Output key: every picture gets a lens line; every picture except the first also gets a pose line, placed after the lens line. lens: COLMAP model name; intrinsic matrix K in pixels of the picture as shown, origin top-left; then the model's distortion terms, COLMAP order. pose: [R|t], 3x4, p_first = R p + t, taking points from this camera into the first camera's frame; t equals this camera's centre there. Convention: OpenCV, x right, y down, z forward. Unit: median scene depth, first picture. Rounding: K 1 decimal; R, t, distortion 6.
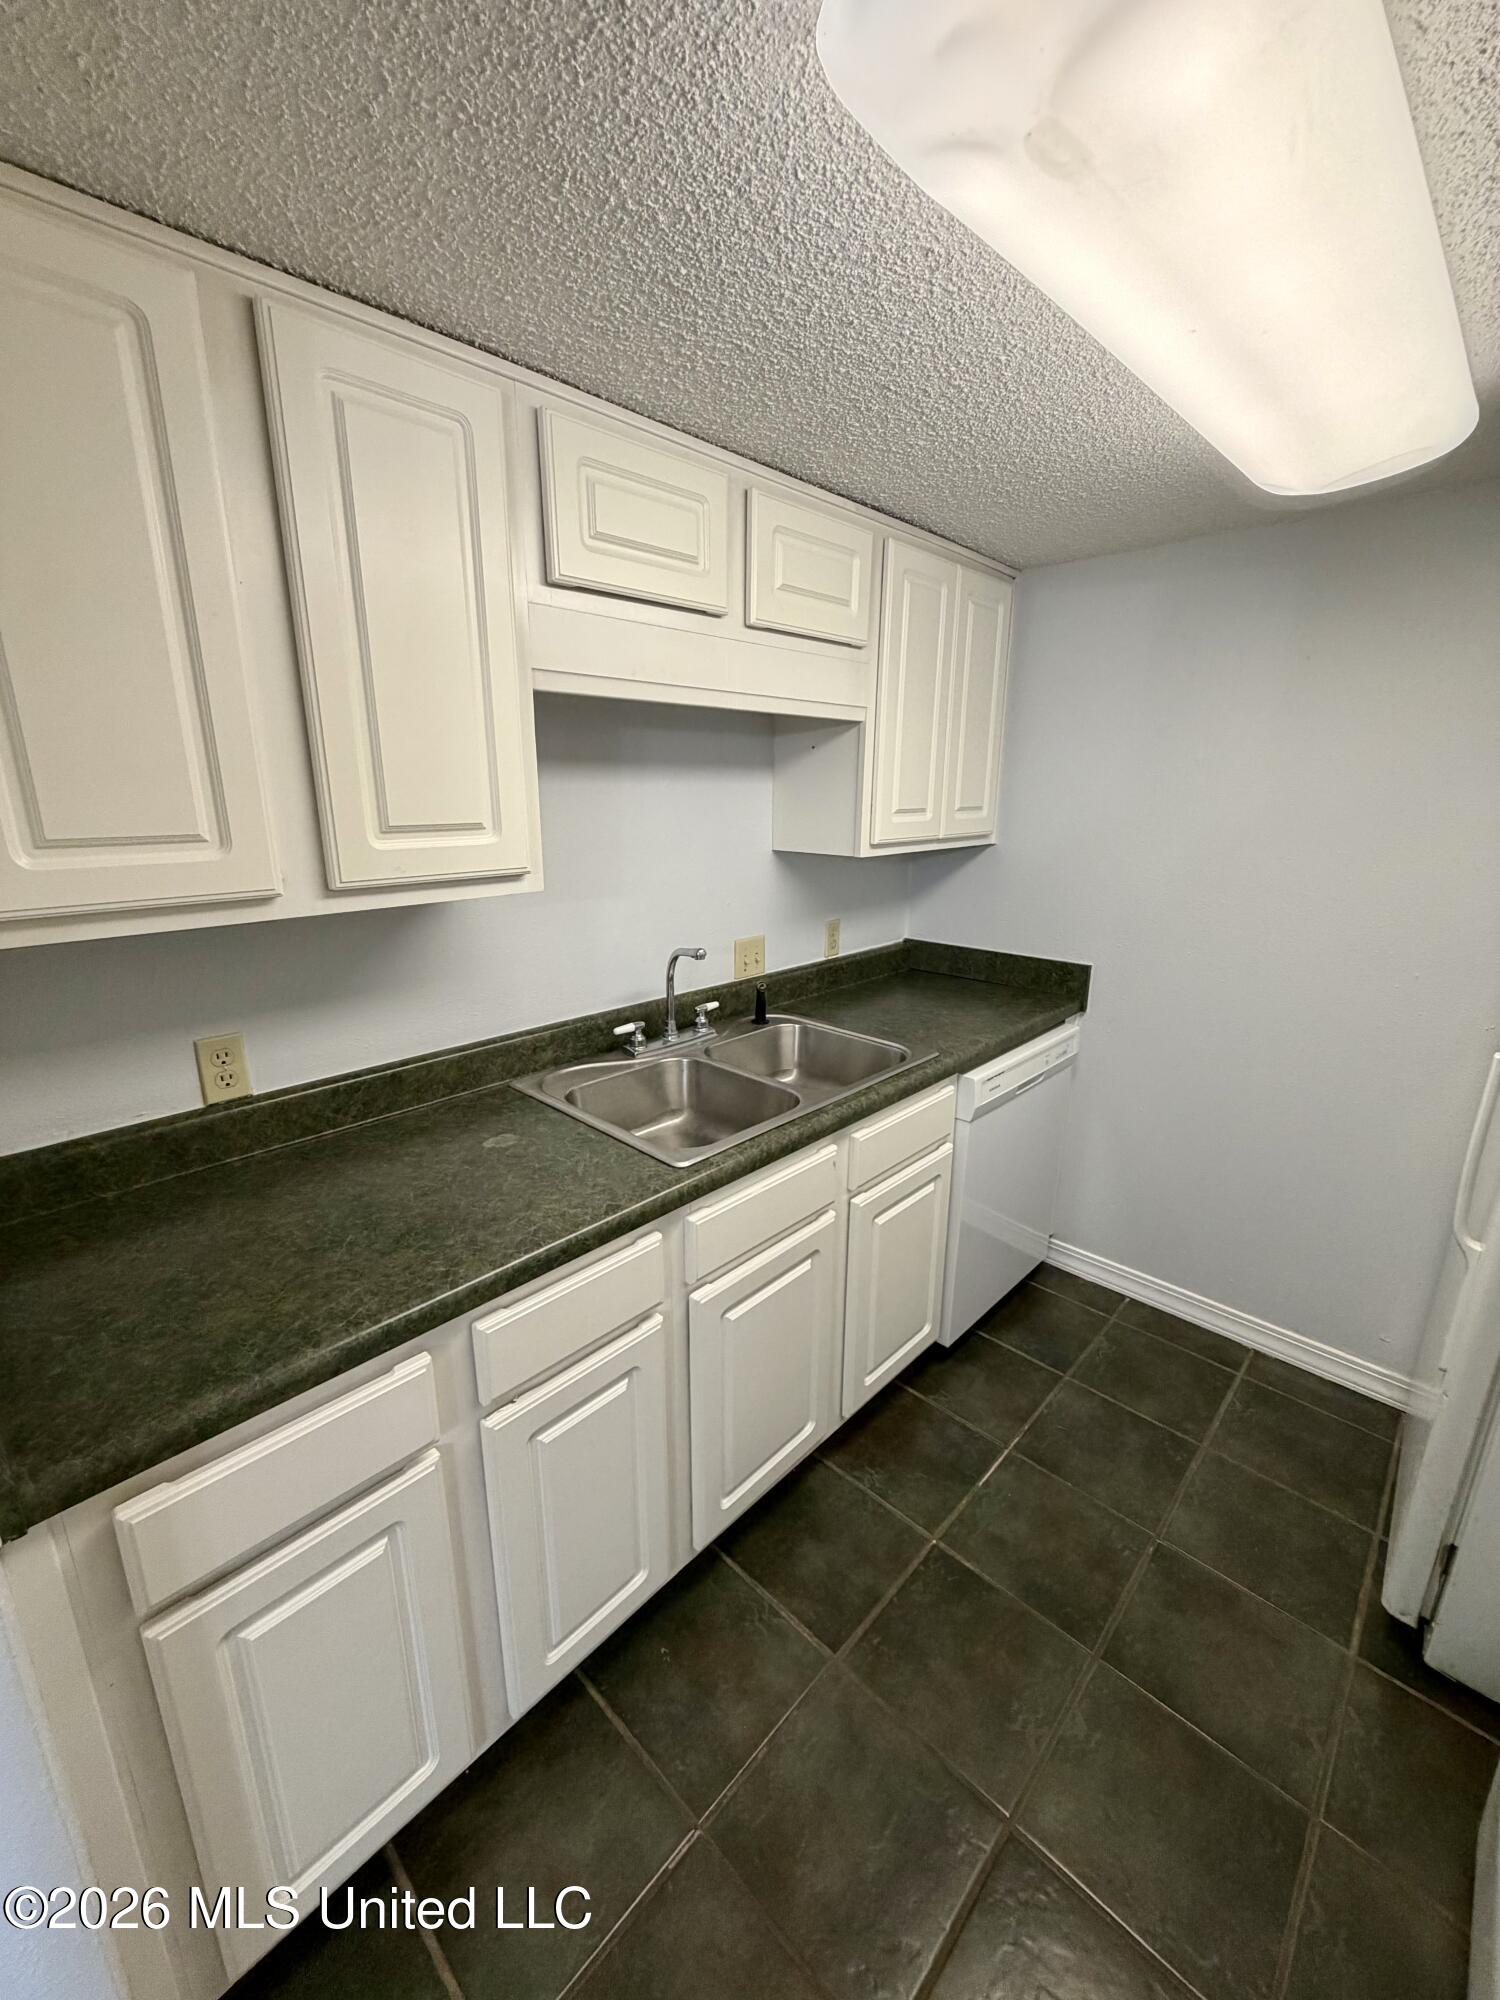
lens RADIAL K [[800.3, 0, 749.2], [0, 800.3, 996.2], [0, 0, 1]] dist [0.001338, 0.000361]
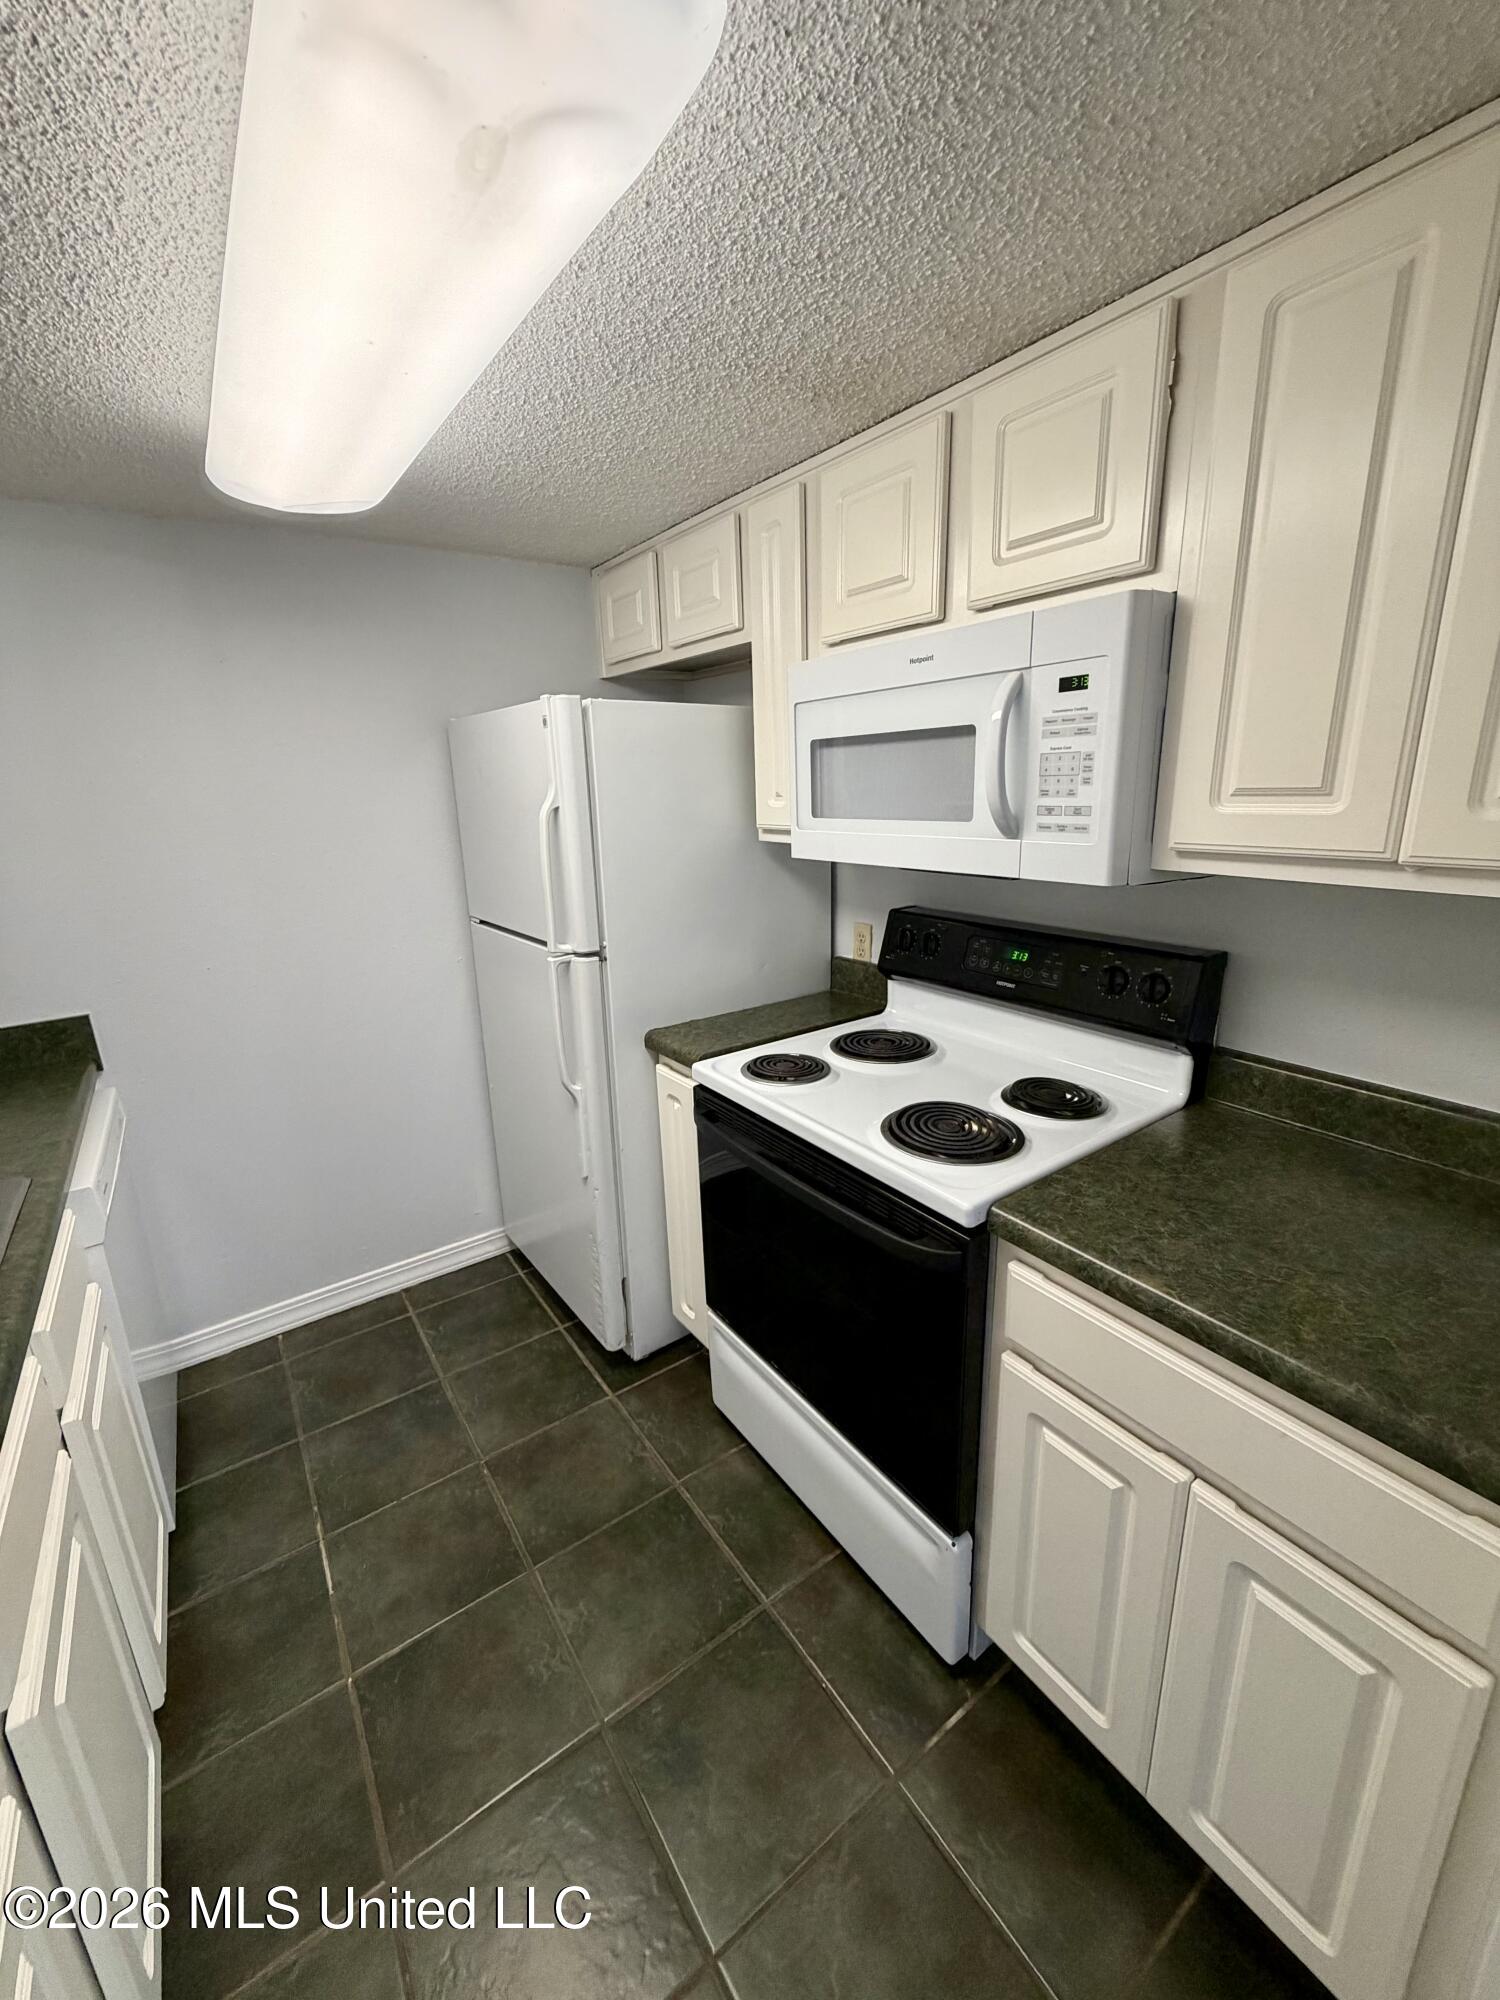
lens RADIAL K [[800.3, 0, 750.4], [0, 800.3, 997.2], [0, 0, 1]] dist [0.001338, 0.000361]
pose [[0.190186, -0.274208, 0.942677, -0.251581], [0.285793, 0.934080, 0.214048, -0.045485], [-0.939229, 0.228701, 0.256016, 0.194968]]
